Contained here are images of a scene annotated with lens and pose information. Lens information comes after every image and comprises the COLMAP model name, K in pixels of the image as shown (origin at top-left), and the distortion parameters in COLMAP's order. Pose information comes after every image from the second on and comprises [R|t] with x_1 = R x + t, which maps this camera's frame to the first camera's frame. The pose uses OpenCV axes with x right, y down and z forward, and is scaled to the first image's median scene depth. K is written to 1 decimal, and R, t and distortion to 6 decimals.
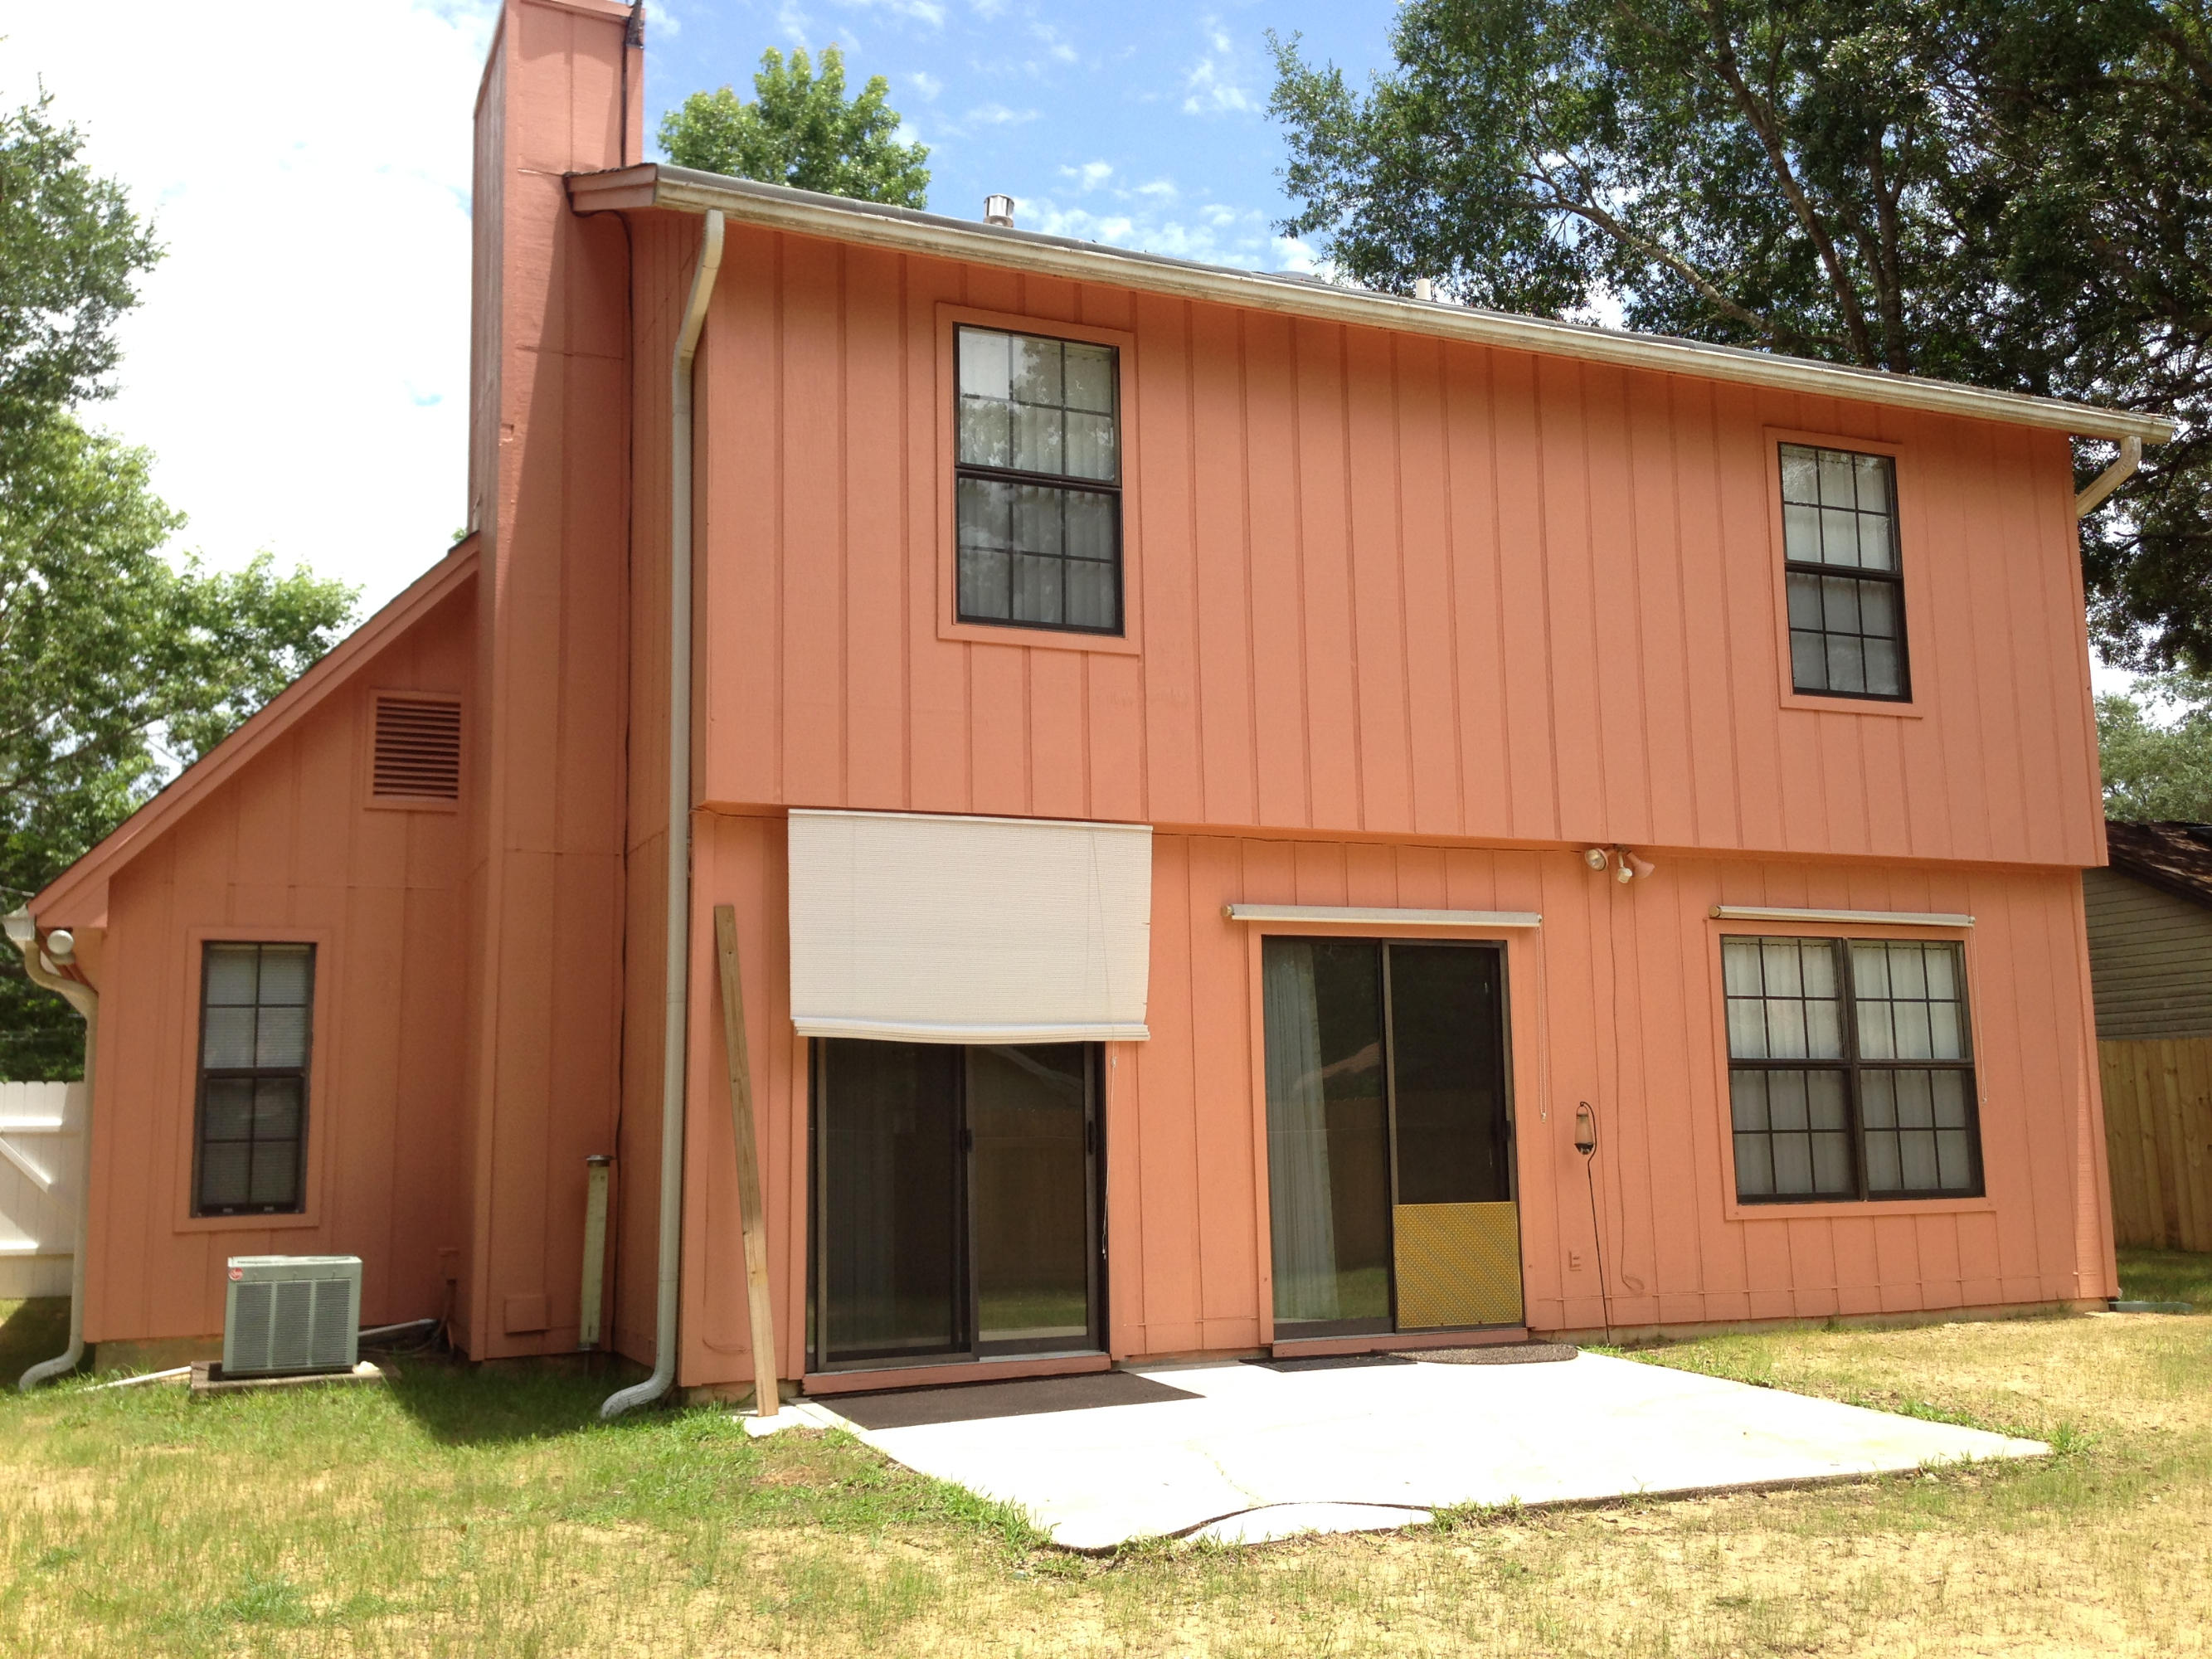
lens RADIAL K [[2034.8, 0, 1106.0], [0, 2034.8, 829.5], [0, 0, 1]] dist [0.118975, -0.182831]
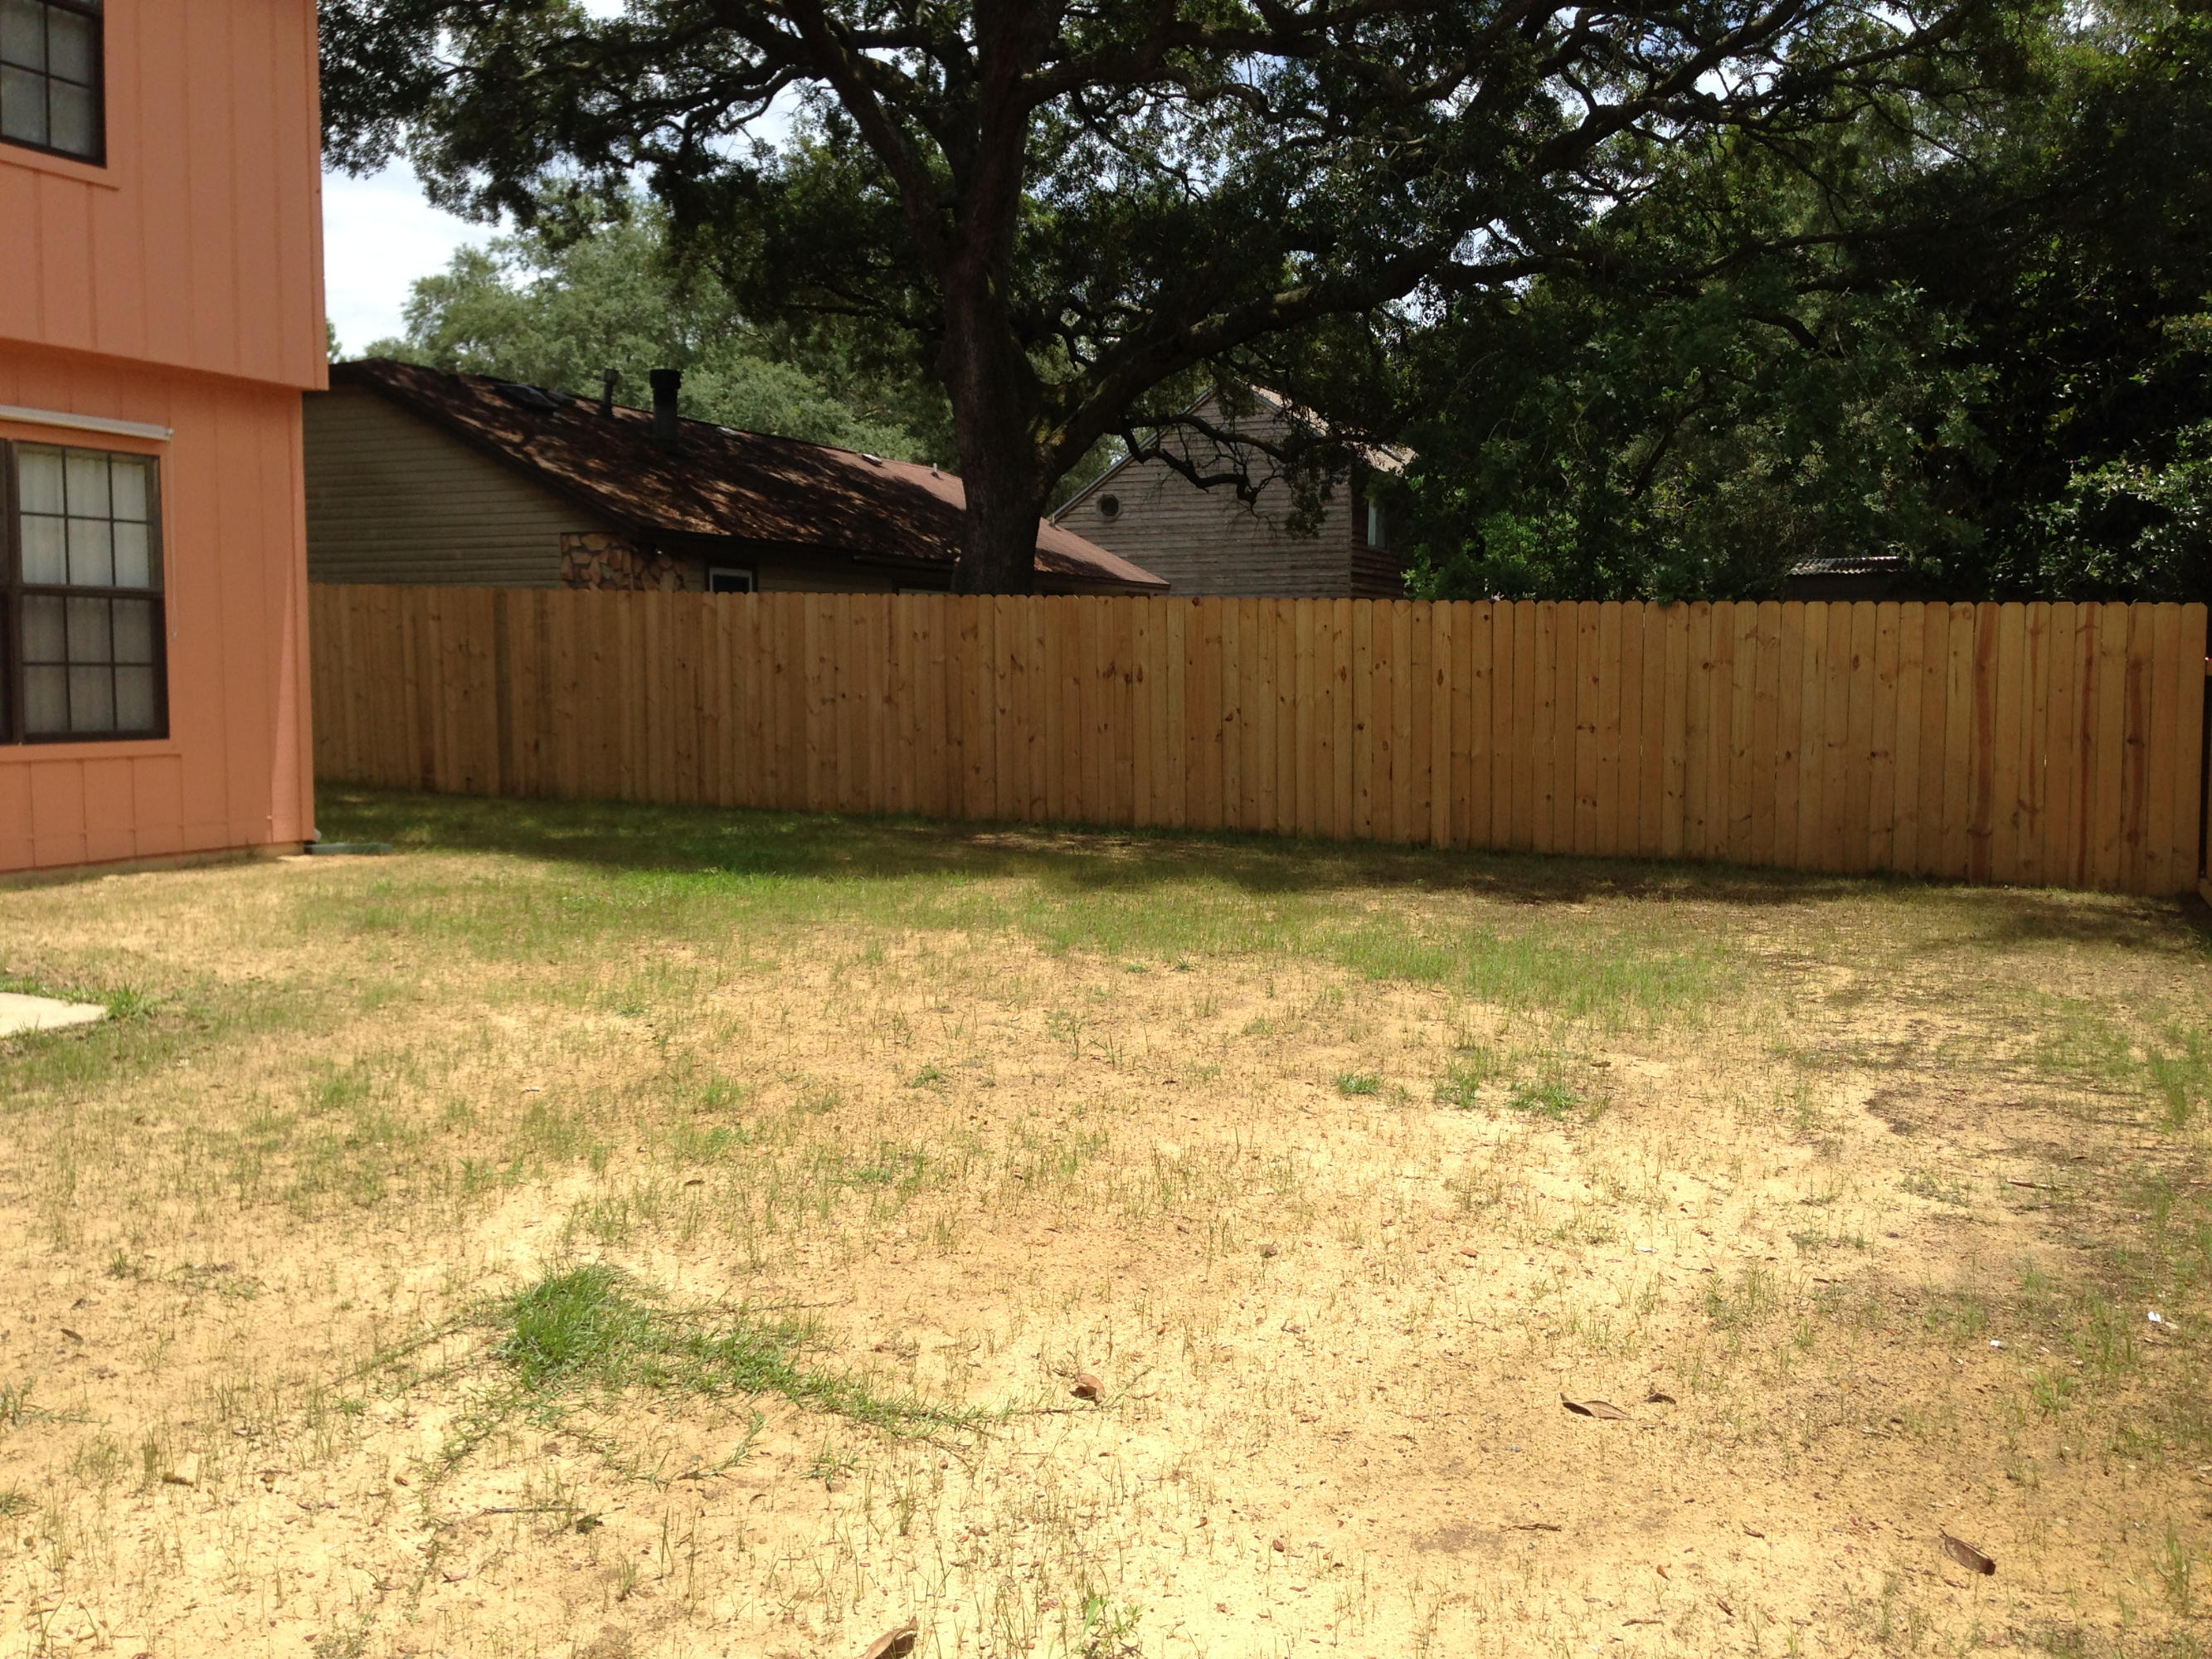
lens RADIAL K [[2034.8, 0, 1106.0], [0, 2034.8, 829.5], [0, 0, 1]] dist [0.118975, -0.182831]
pose [[0.739131, -0.028907, 0.672941, 0.112510], [-0.117286, 0.978292, 0.170846, 0.011155], [-0.663271, -0.205204, 0.719696, 0.055710]]
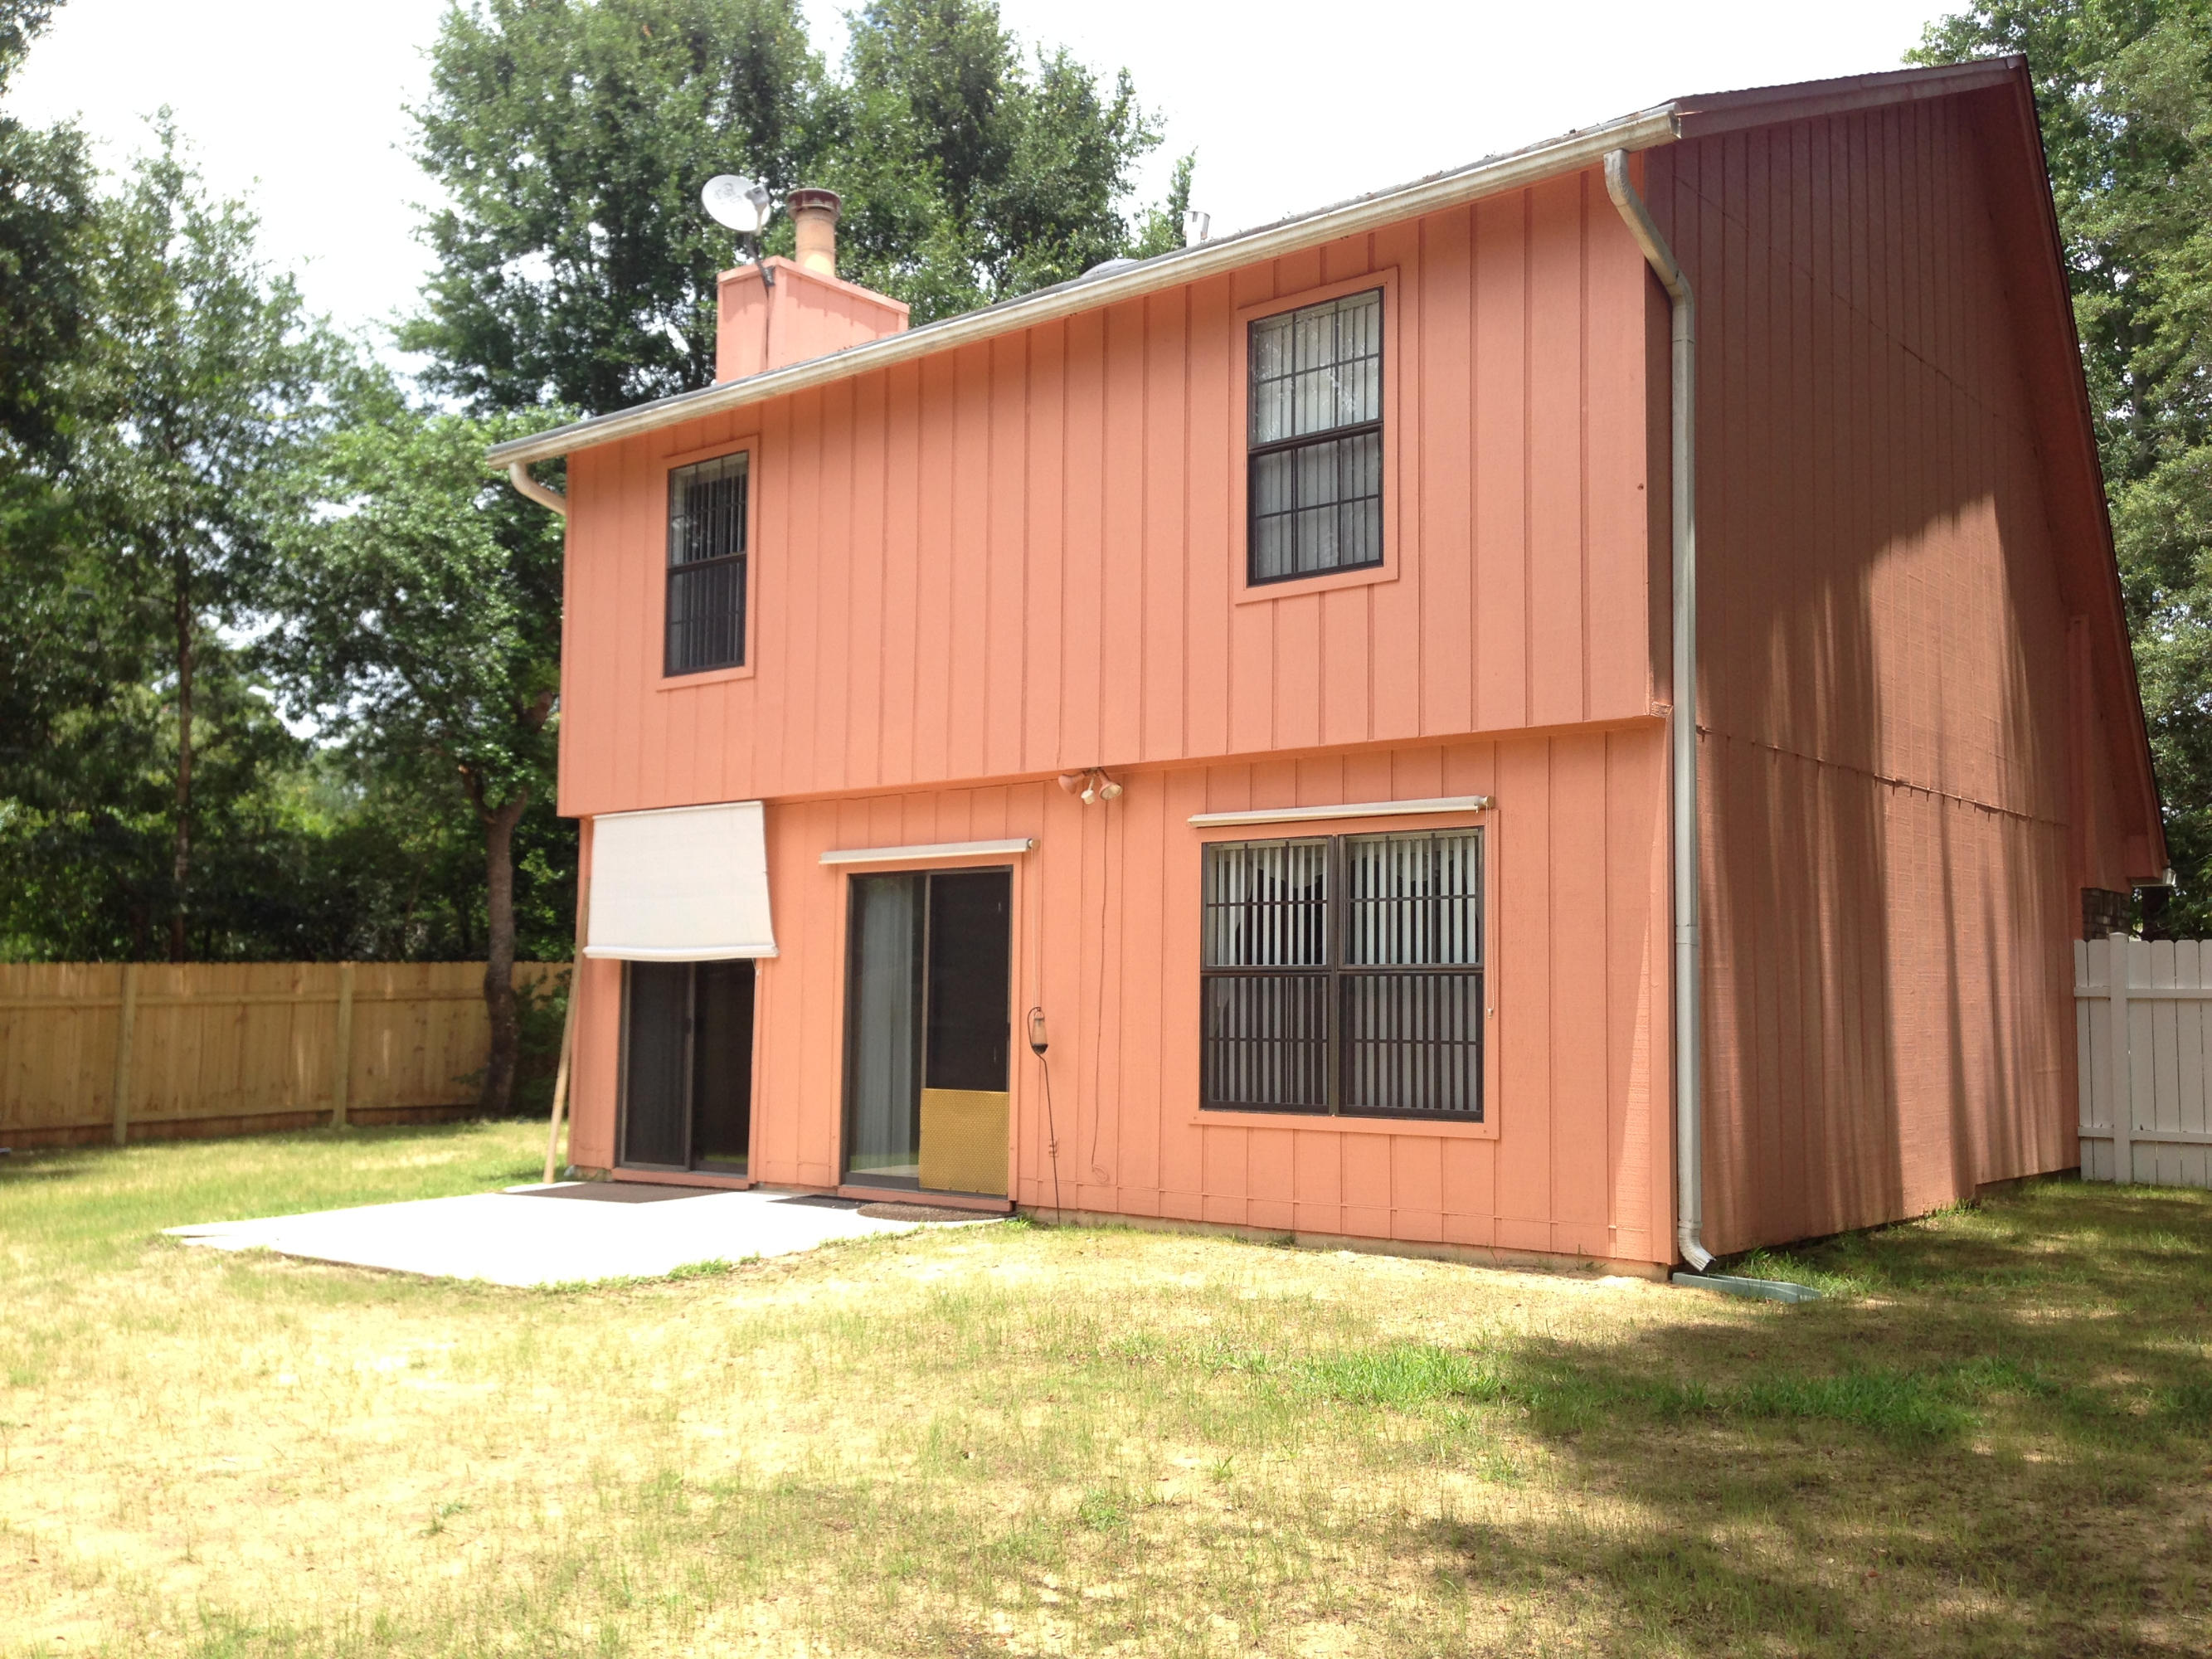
lens RADIAL K [[2034.8, 0, 1106.0], [0, 2034.8, 829.5], [0, 0, 1]] dist [0.118975, -0.182831]
pose [[0.460796, -0.057301, -0.885655, 1.142184], [0.113945, 0.993475, -0.004993, 0.043274], [0.880161, -0.098615, 0.464318, 0.487364]]
